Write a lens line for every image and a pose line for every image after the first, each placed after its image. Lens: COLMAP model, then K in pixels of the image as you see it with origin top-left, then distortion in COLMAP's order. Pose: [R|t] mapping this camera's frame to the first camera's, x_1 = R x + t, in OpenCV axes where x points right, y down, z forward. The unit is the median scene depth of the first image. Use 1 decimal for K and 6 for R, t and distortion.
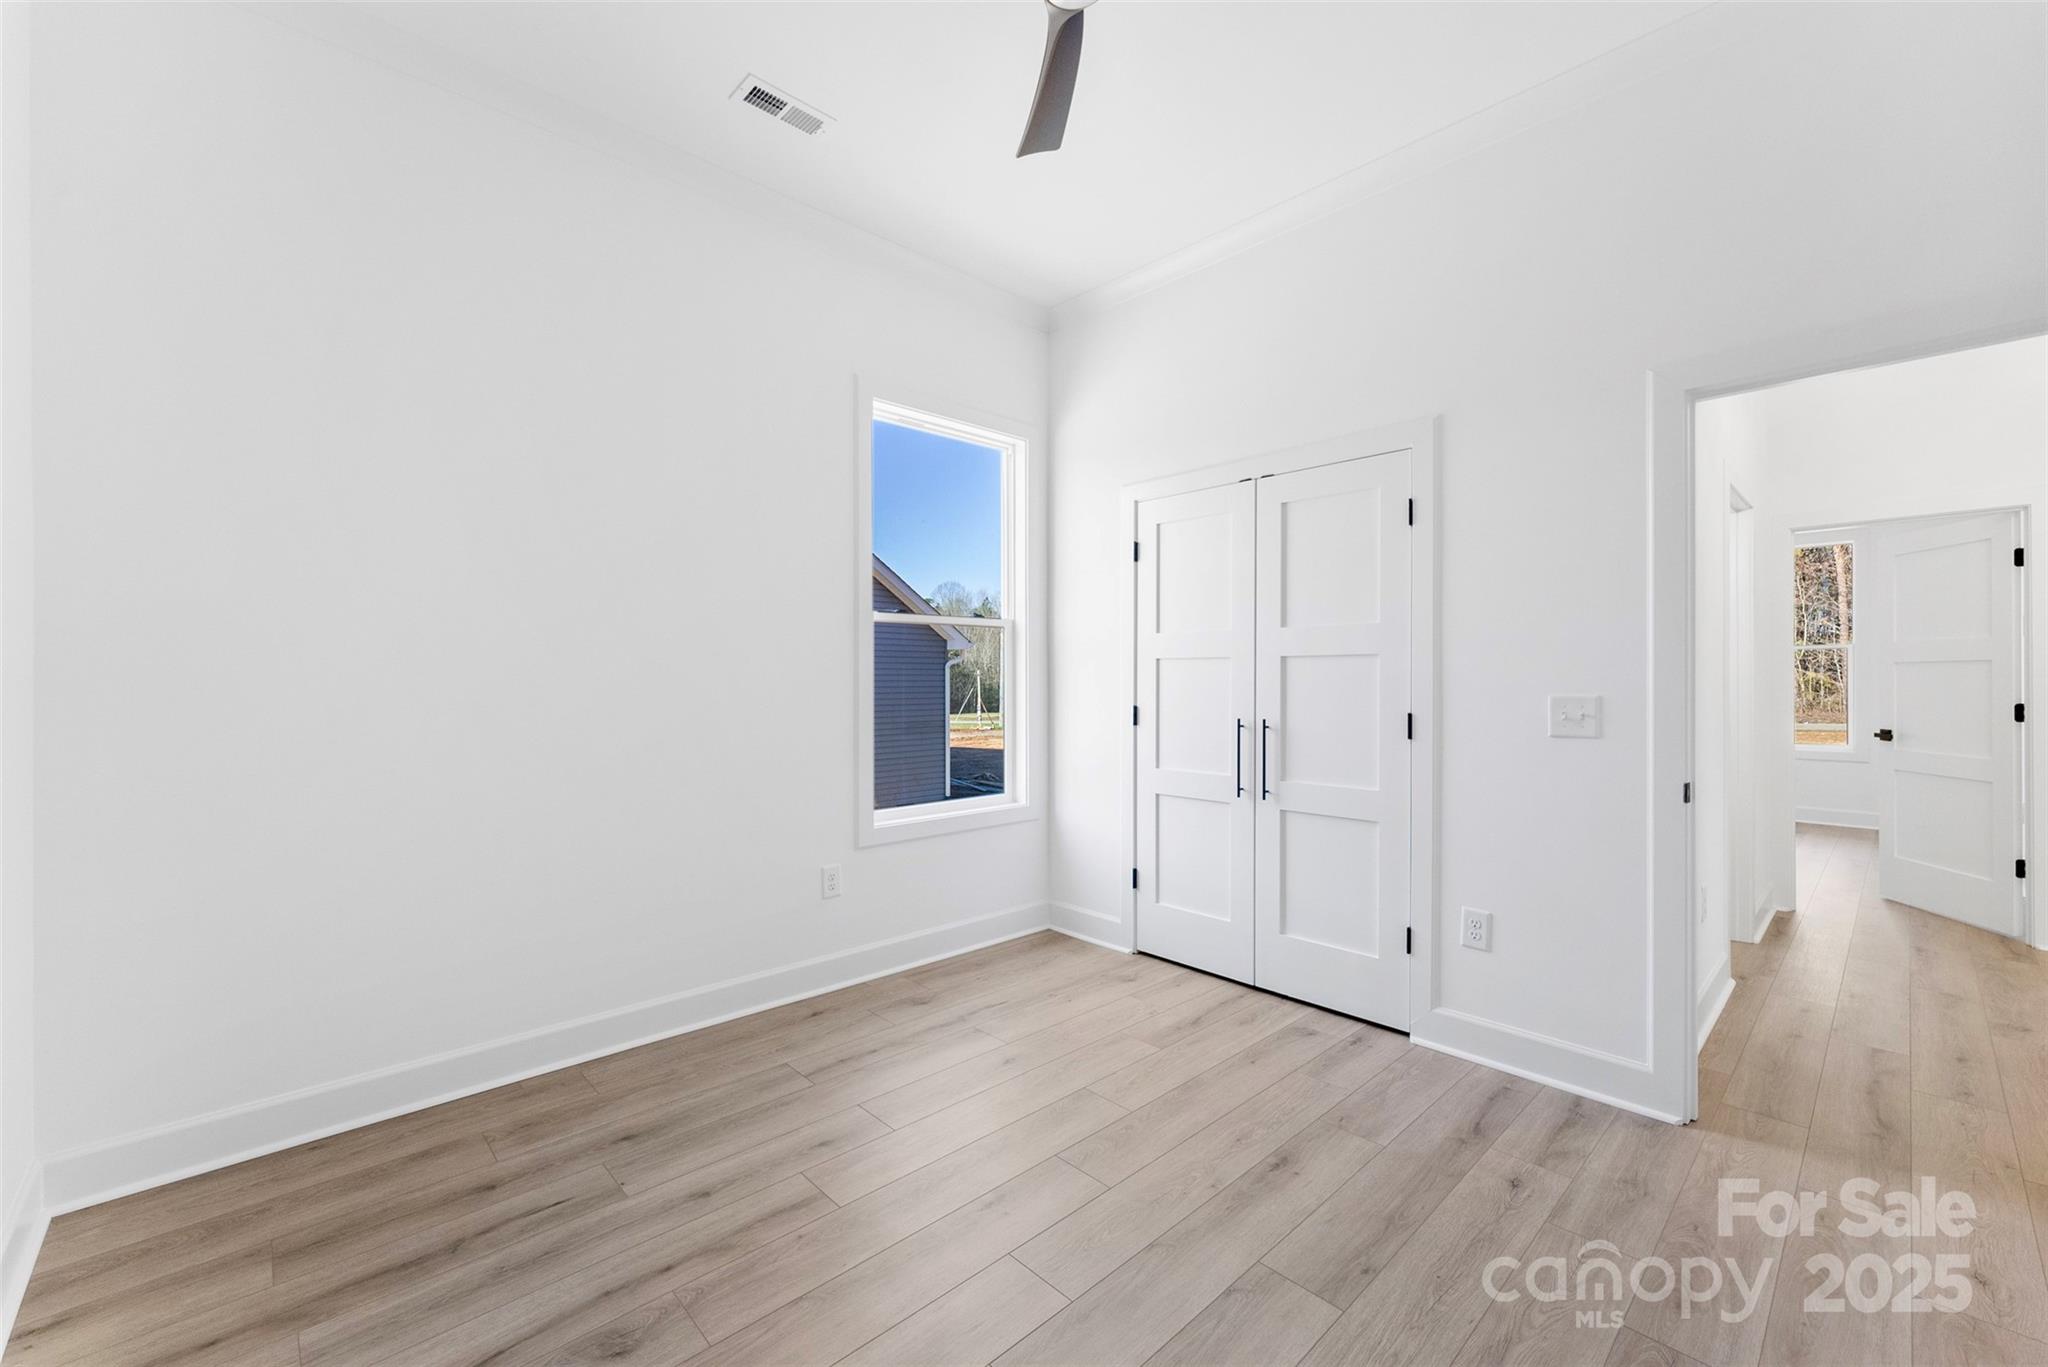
lens RADIAL K [[828.0, 0, 1026.9], [0, 828.0, 683.6], [0, 0, 1]] dist [-0.002994, 0.000916]
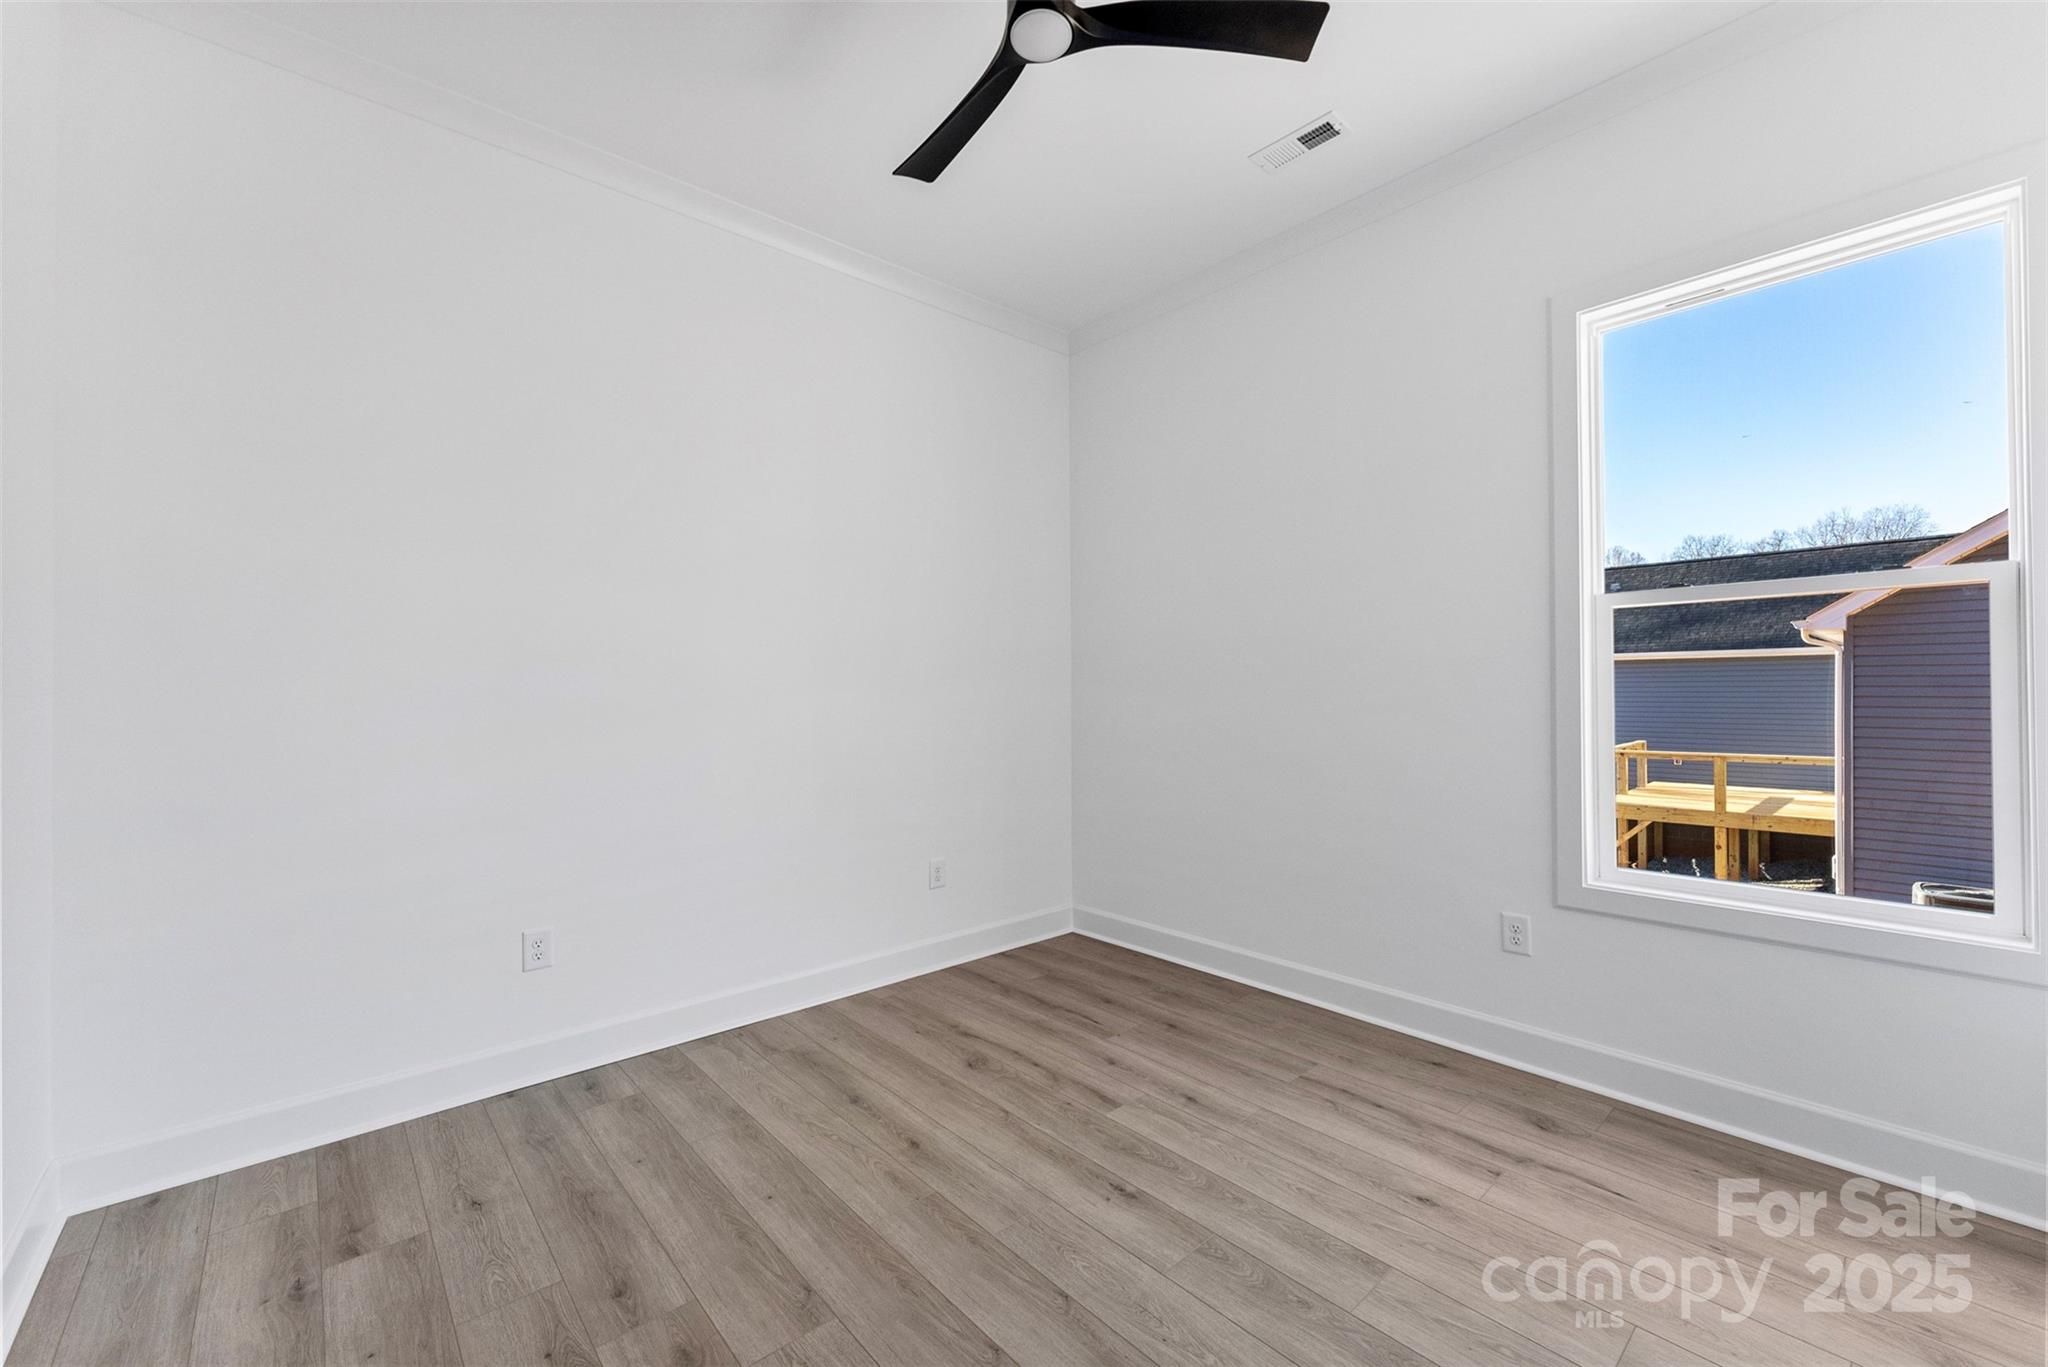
lens RADIAL K [[828.0, 0, 1026.8], [0, 828.0, 684.1], [0, 0, 1]] dist [-0.002994, 0.000916]
pose [[-0.034625, -0.005901, -0.999383, 0.835287], [0.001215, 0.999982, -0.005946, -0.006061], [0.999400, -0.001420, -0.034617, 0.756743]]
